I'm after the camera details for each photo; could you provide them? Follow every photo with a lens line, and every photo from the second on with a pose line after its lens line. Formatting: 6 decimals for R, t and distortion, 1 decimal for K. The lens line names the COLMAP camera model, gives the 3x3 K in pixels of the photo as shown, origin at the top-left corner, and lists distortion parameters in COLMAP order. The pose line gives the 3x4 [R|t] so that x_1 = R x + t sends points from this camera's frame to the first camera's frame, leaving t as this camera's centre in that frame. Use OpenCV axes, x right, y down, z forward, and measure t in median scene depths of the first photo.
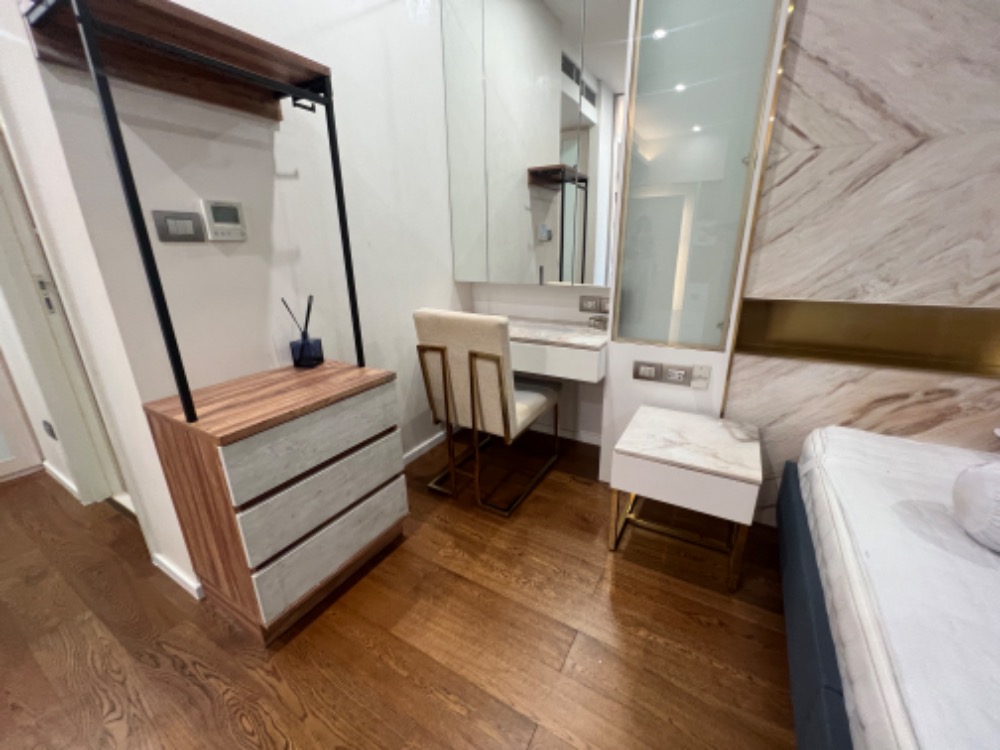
lens RADIAL K [[401.9, 0, 497.3], [0, 401.9, 374.7], [0, 0, 1]] dist [0.001164, 0.000676]
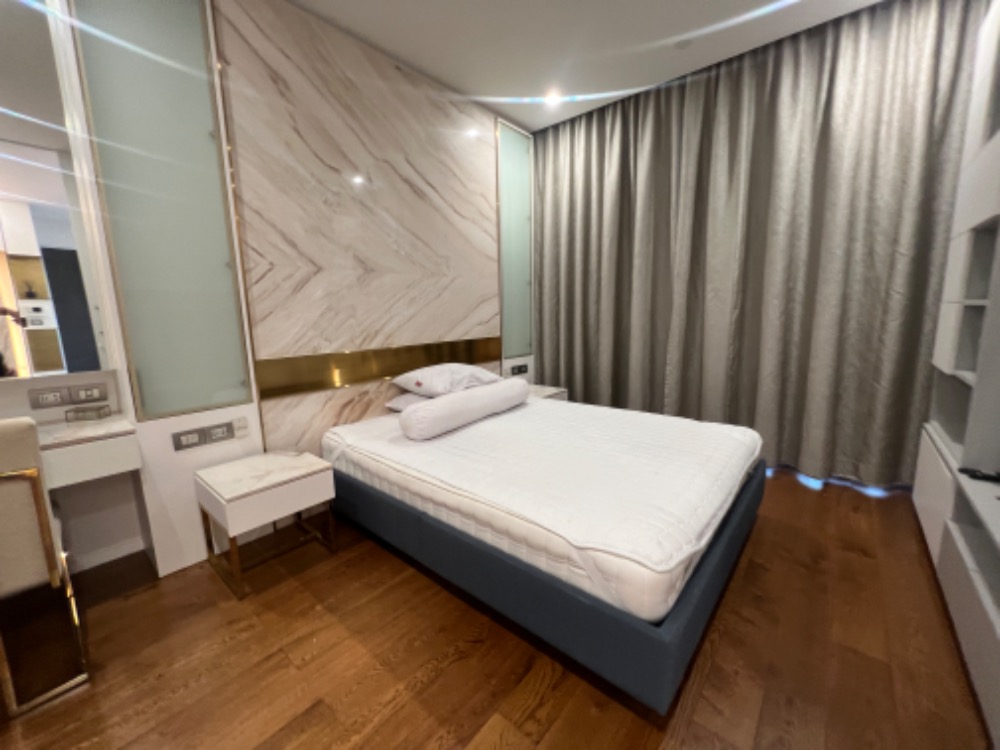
lens RADIAL K [[401.9, 0, 498.1], [0, 401.9, 375.0], [0, 0, 1]] dist [0.001164, 0.000676]
pose [[0.176331, -0.142731, 0.973928, -0.625892], [0.322668, 0.943142, 0.079800, 0.012914], [-0.929943, 0.300184, 0.212360, -0.039386]]
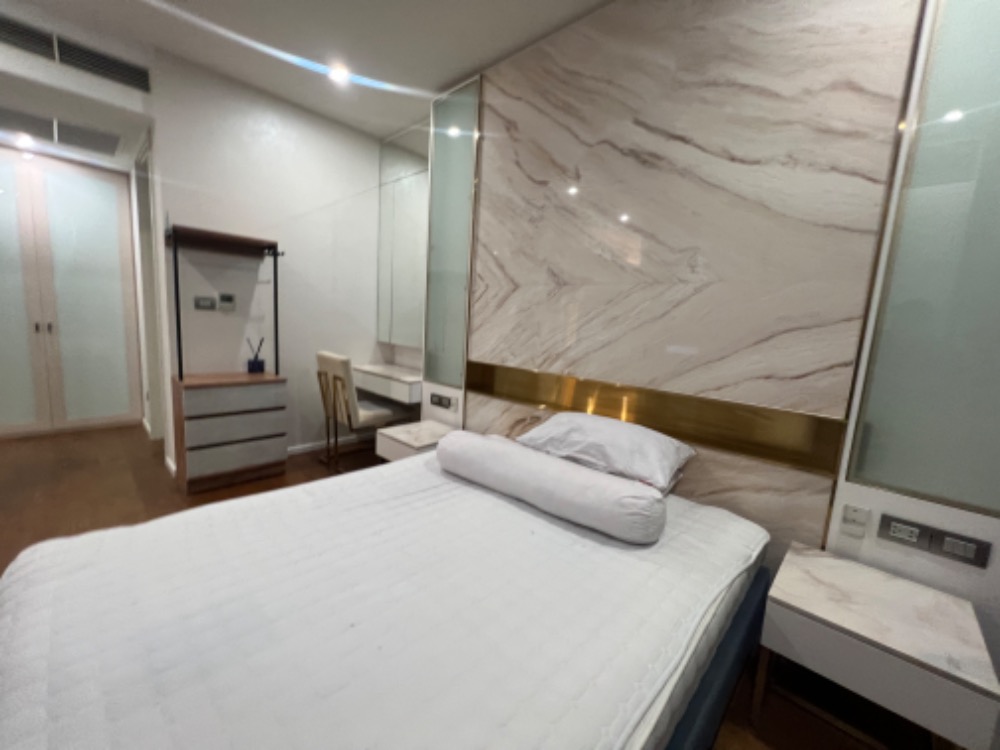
lens RADIAL K [[401.9, 0, 496.5], [0, 401.9, 373.1], [0, 0, 1]] dist [0.001164, 0.000676]
pose [[0.971957, 0.102406, -0.211688, 1.223483], [-0.139607, 0.975677, -0.169010, 0.165049], [0.189231, 0.193824, 0.962613, -0.746625]]
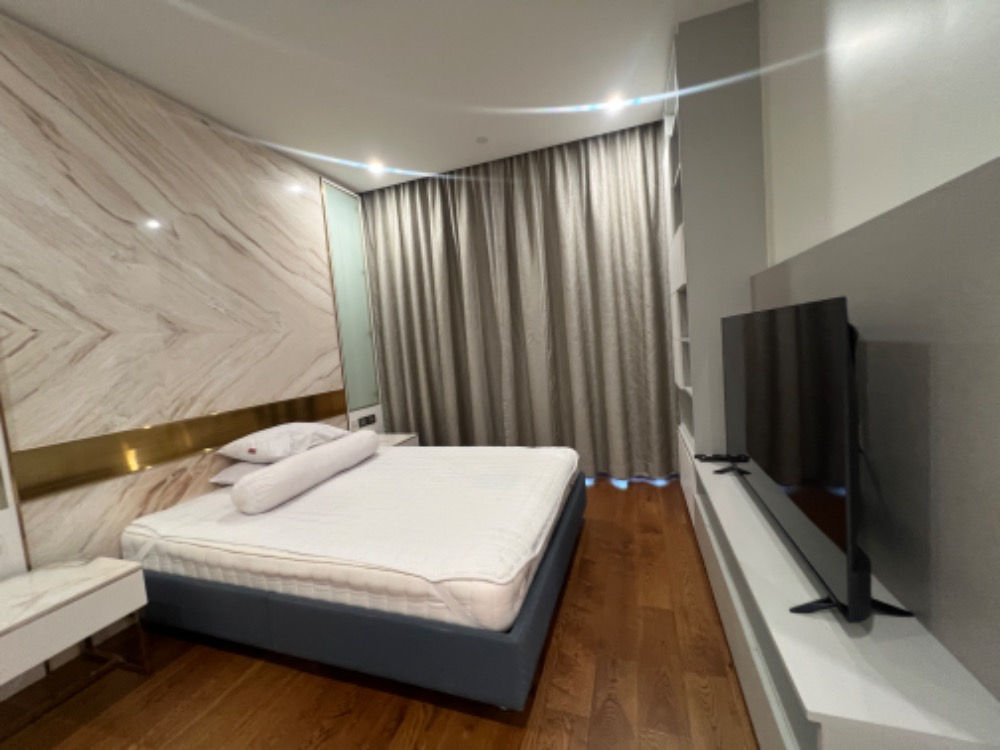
lens RADIAL K [[401.9, 0, 498.2], [0, 401.9, 375.8], [0, 0, 1]] dist [0.001164, 0.000676]
pose [[-0.197748, -0.042143, 0.979347, -0.740095], [0.381252, 0.917108, 0.116446, -0.010786], [-0.903074, 0.396405, -0.165289, -0.073850]]
